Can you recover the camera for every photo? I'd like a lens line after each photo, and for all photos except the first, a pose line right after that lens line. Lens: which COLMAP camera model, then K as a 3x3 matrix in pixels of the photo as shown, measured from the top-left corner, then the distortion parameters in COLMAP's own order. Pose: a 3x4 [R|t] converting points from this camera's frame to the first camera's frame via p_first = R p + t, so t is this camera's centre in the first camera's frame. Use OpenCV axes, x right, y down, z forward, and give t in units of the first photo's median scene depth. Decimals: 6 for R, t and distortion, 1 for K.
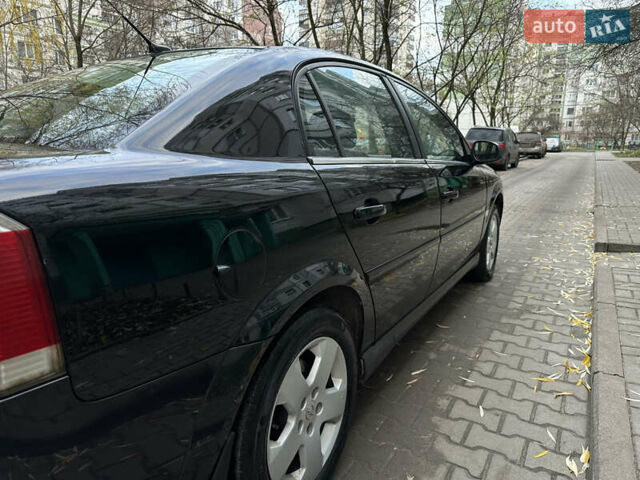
lens RADIAL K [[467.4, 0, 326.8], [0, 467.4, 239.2], [0, 0, 1]] dist [-0.003480, -0.009970]
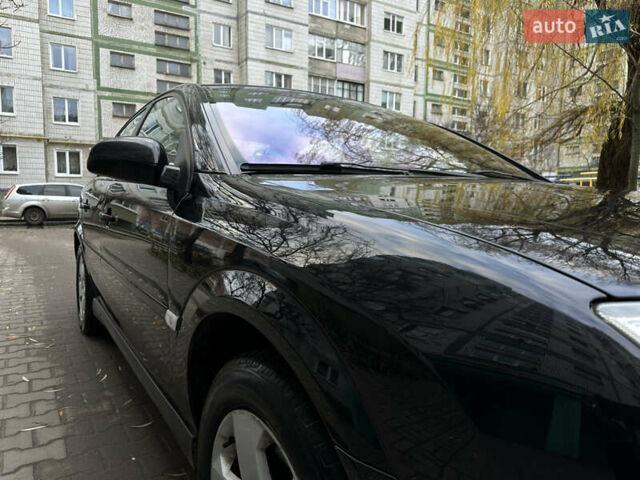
lens RADIAL K [[467.4, 0, 315.0], [0, 467.4, 243.9], [0, 0, 1]] dist [-0.003480, -0.009970]
pose [[-0.473427, 0.073221, -0.877784, 0.795567], [-0.194486, 0.963255, 0.185245, -0.269489], [0.859094, 0.258416, -0.441791, 1.642679]]
